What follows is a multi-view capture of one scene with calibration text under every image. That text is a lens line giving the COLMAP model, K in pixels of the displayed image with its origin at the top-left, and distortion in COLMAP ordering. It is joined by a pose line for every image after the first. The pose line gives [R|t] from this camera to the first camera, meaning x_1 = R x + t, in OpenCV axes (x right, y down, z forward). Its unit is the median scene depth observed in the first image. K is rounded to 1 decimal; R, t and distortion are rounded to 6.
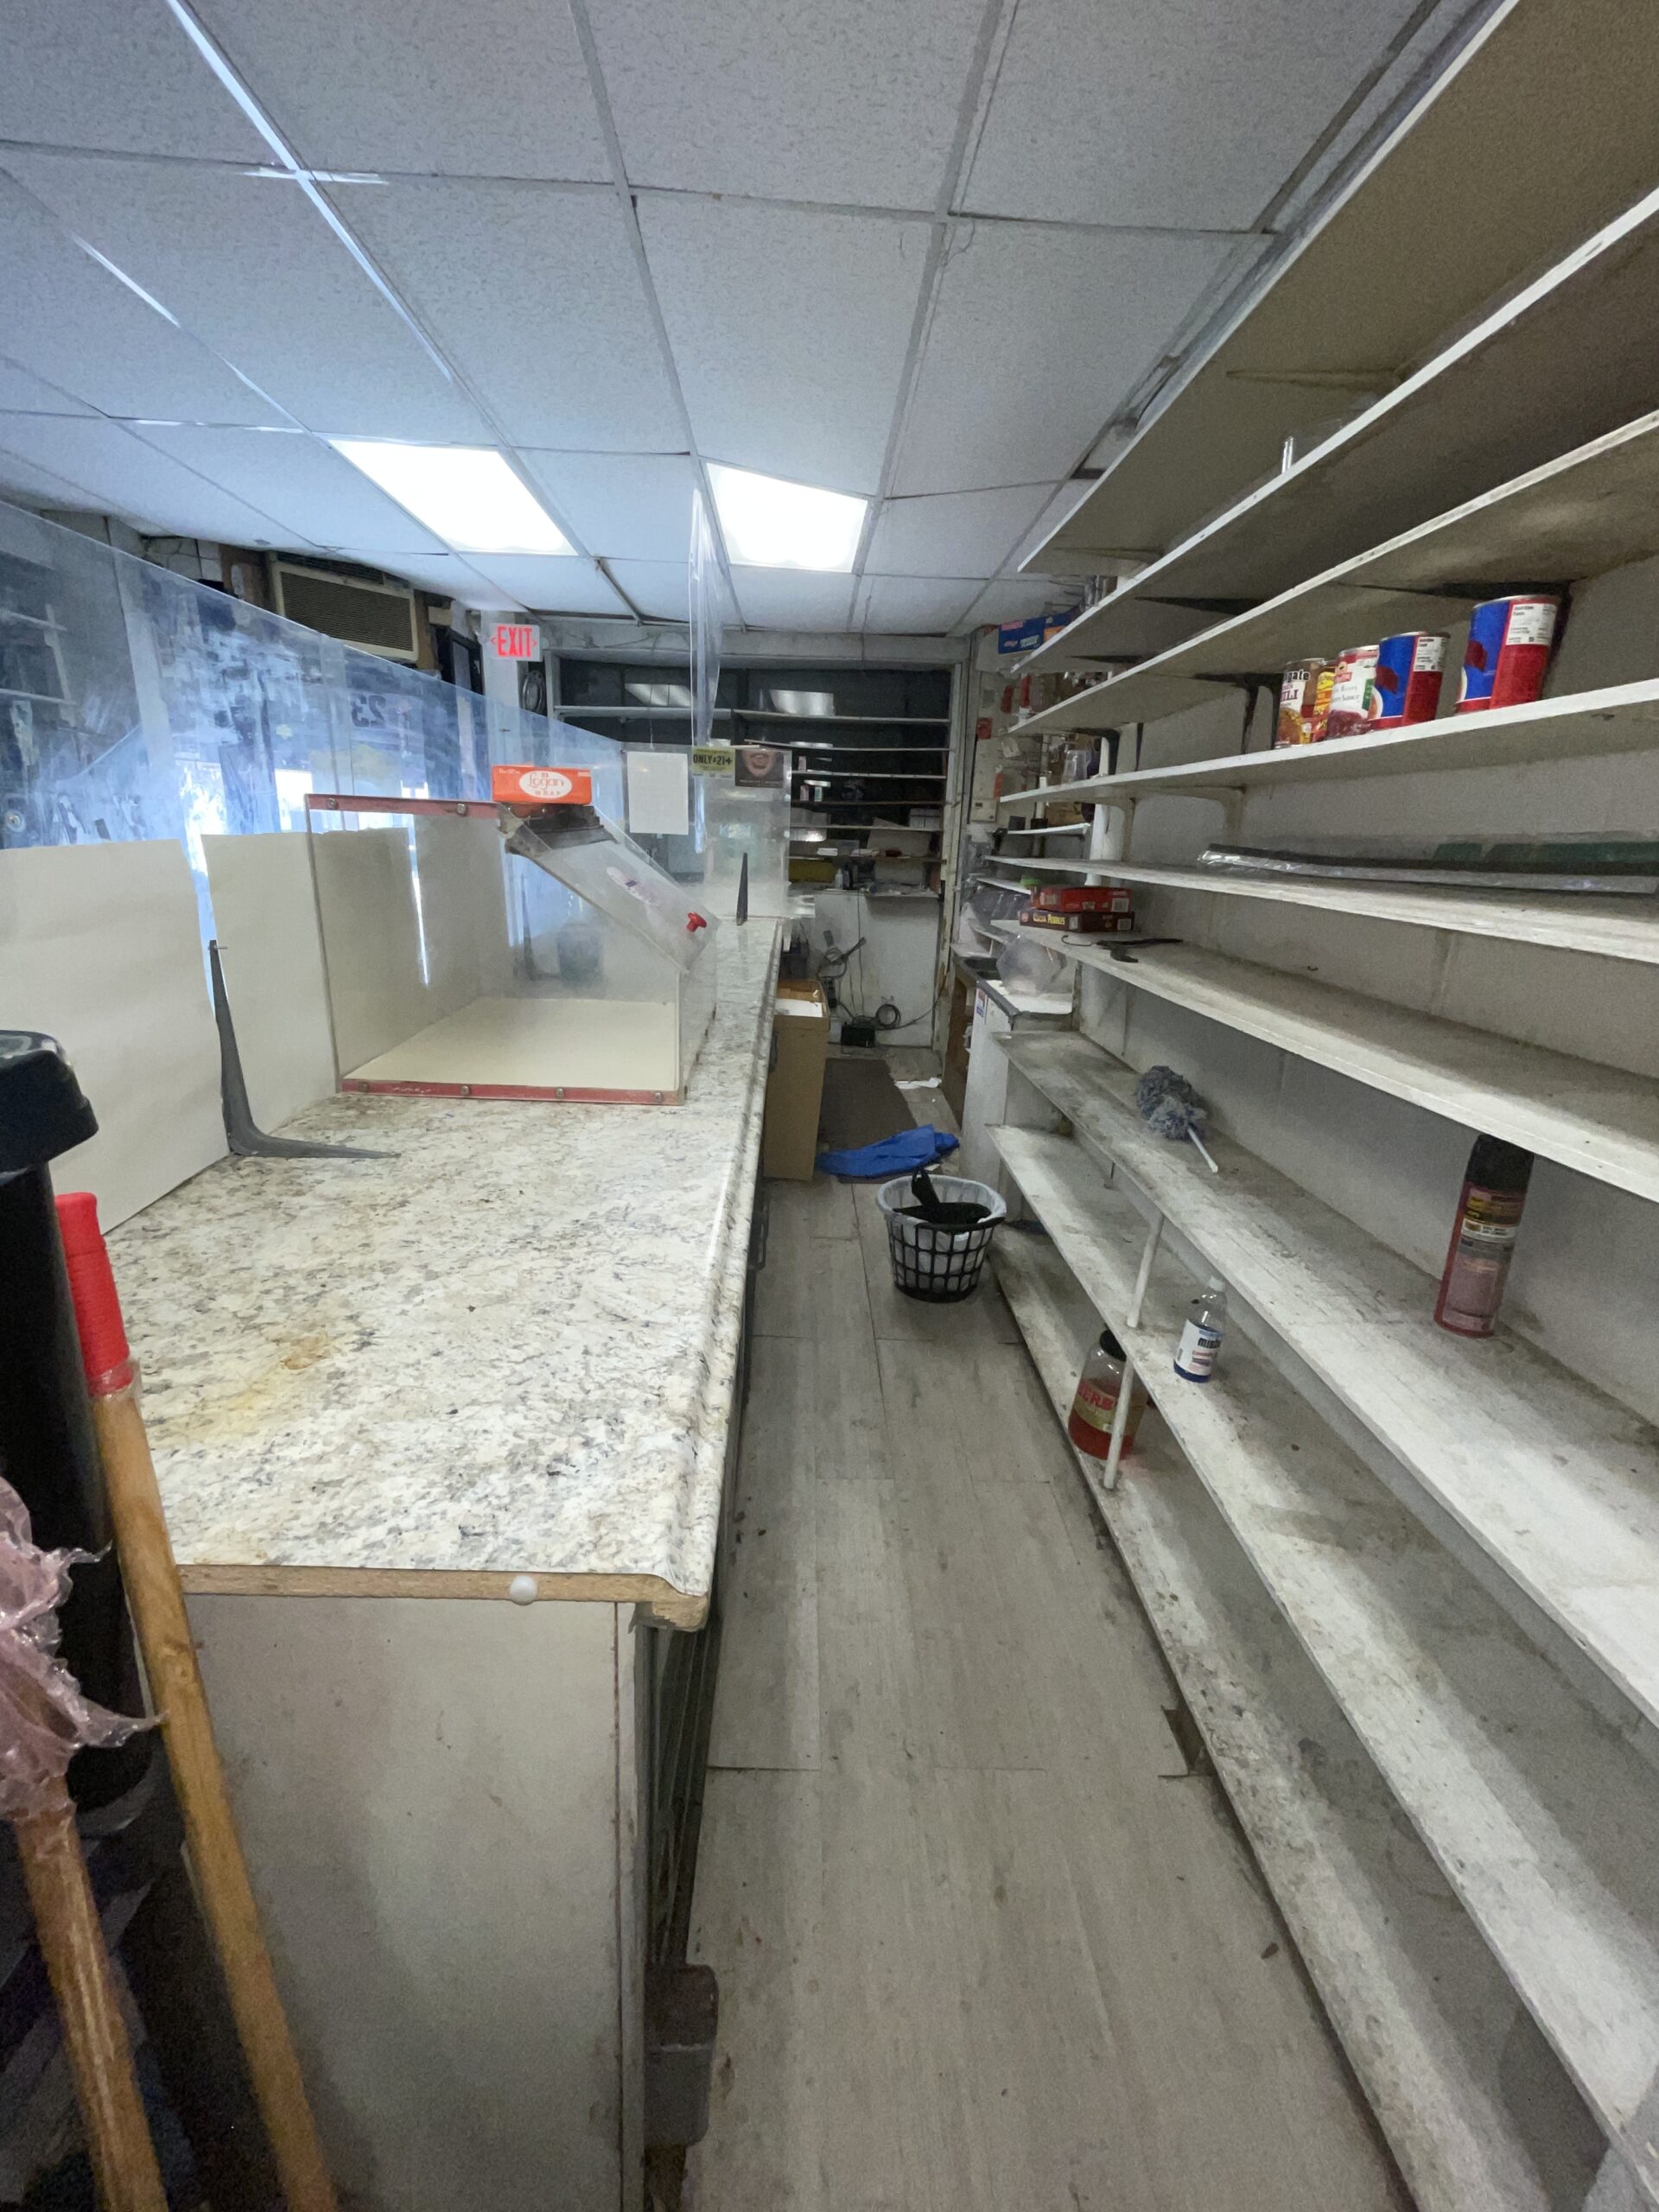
lens RADIAL K [[890.7, 0, 822.2], [0, 890.7, 1092.9], [0, 0, 1]] dist [-0.001825, 0.000044]
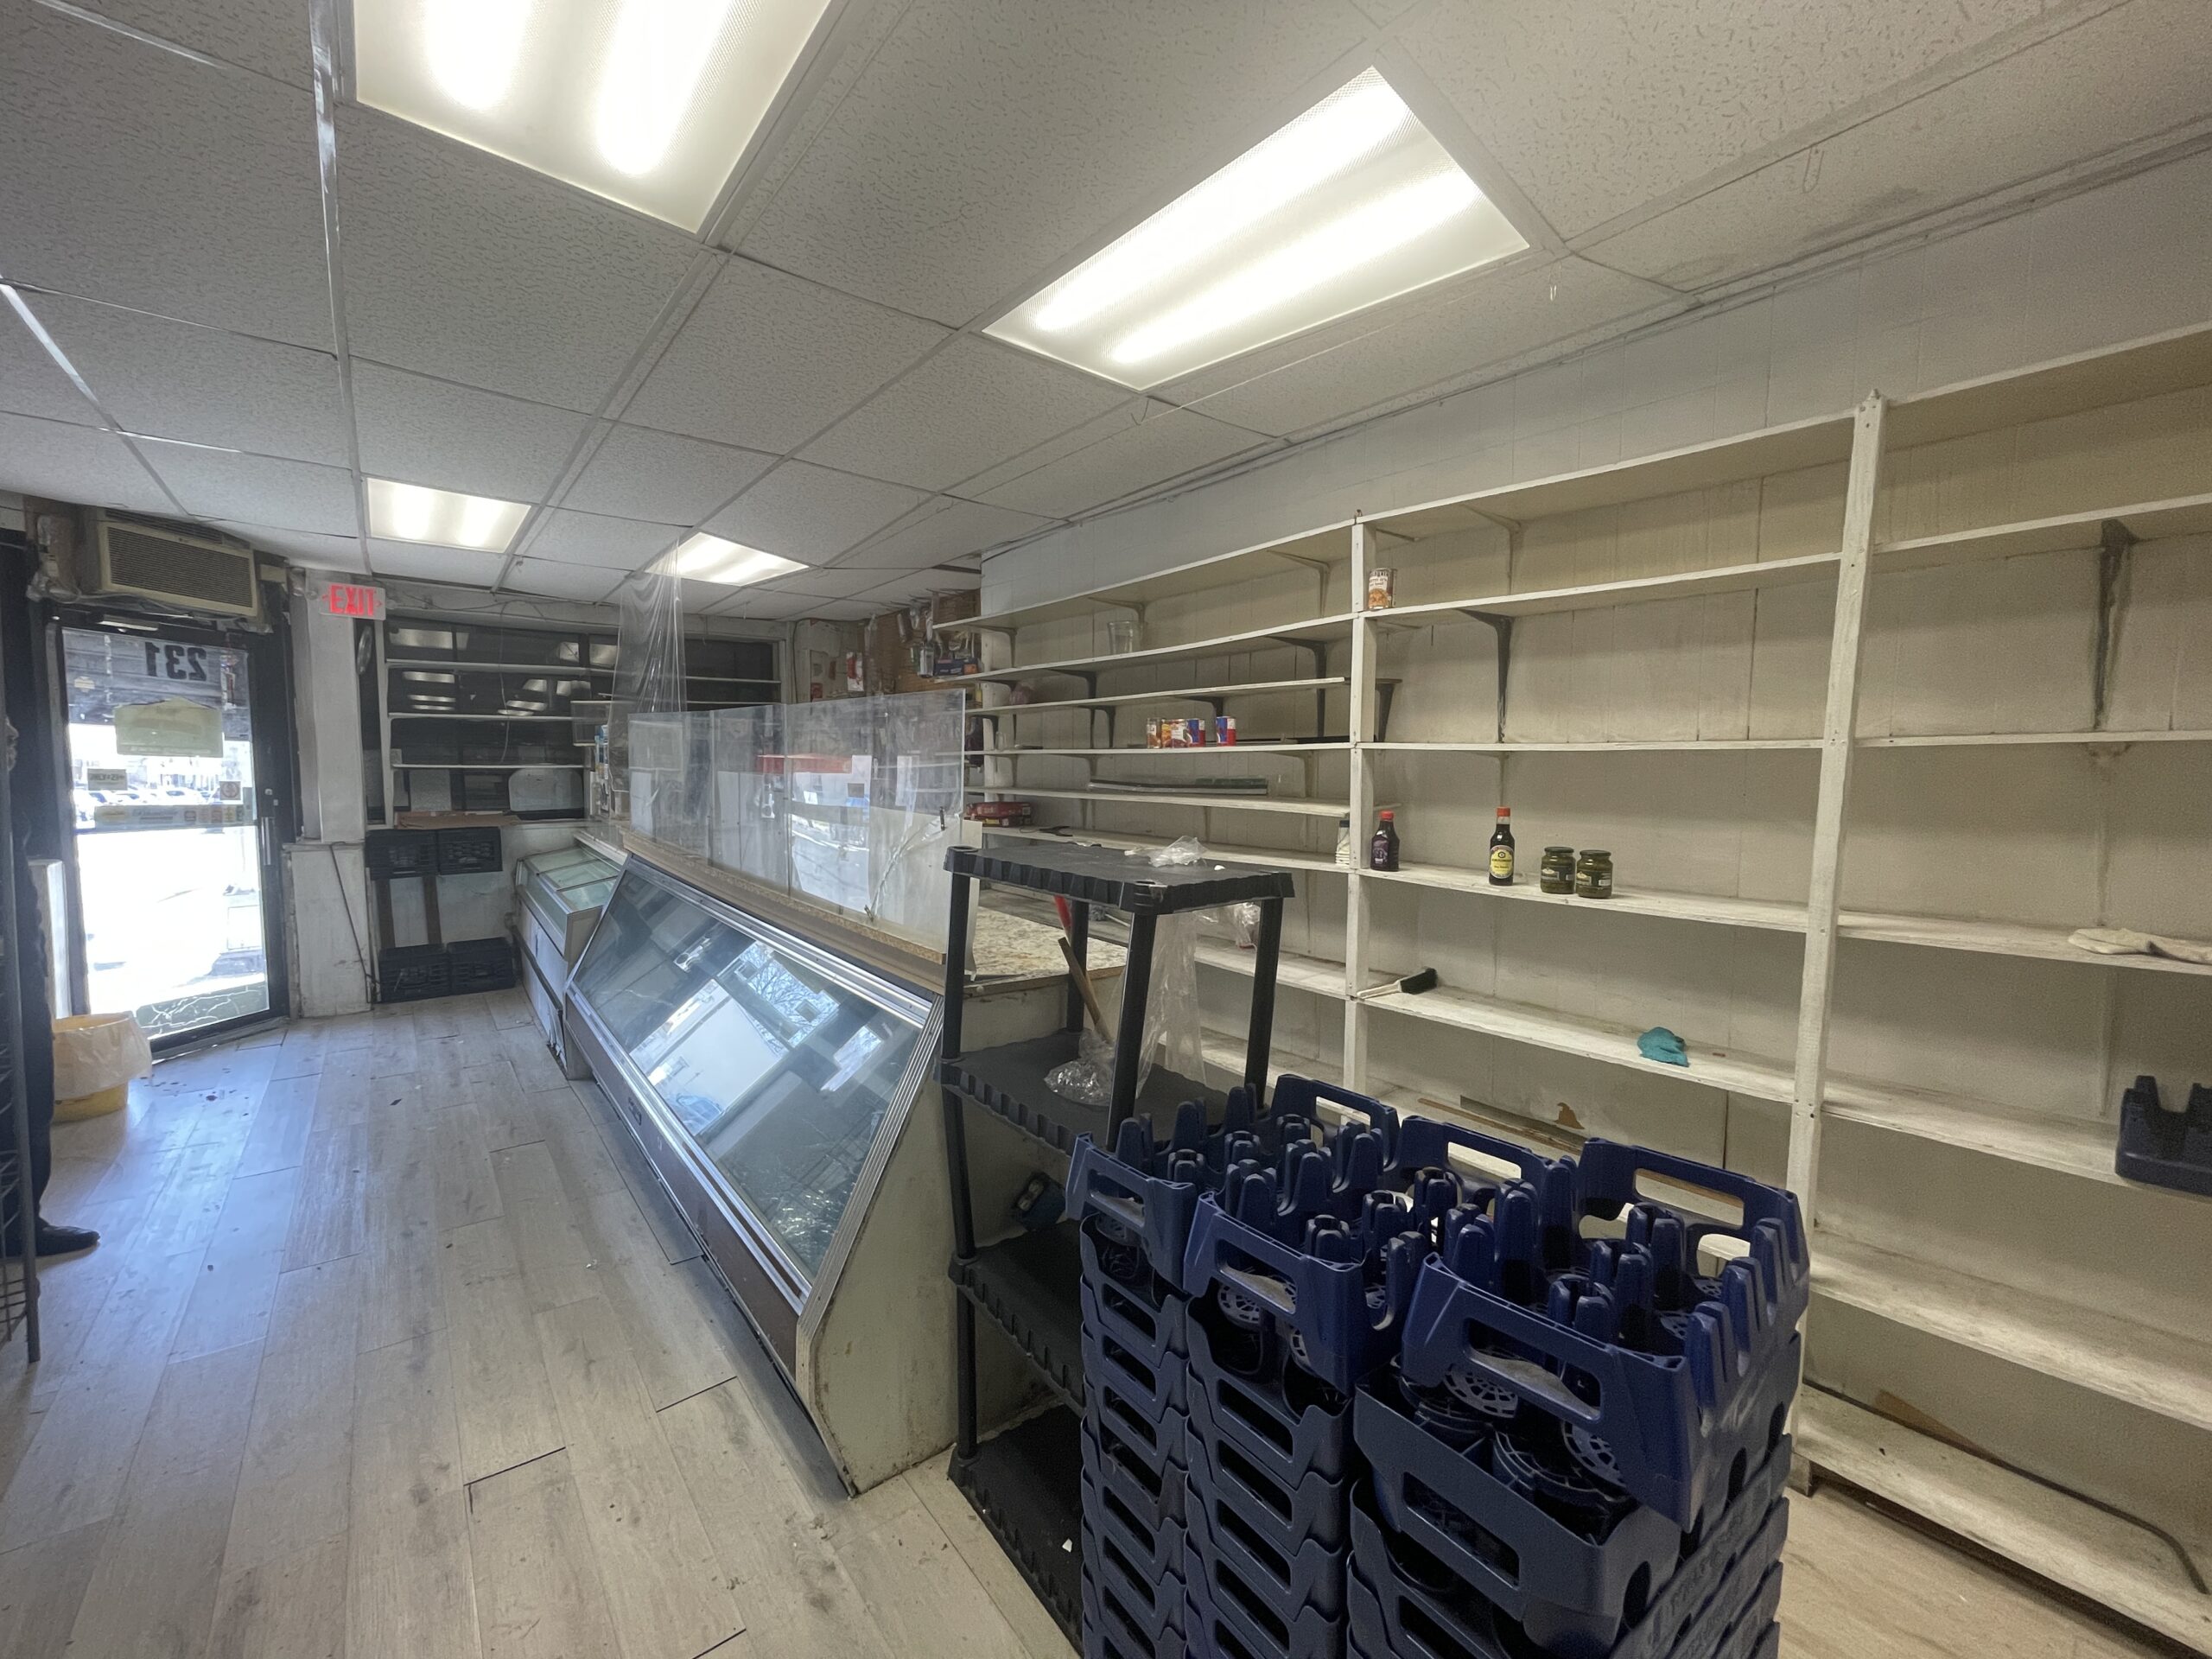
lens RADIAL K [[890.7, 0, 1093.3], [0, 890.7, 828.0], [0, 0, 1]] dist [-0.001825, 0.000044]
pose [[0.801207, -0.070850, 0.594179, -0.335558], [0.186884, 0.972924, -0.135988, 0.049415], [-0.568456, 0.219997, 0.792754, -0.265831]]
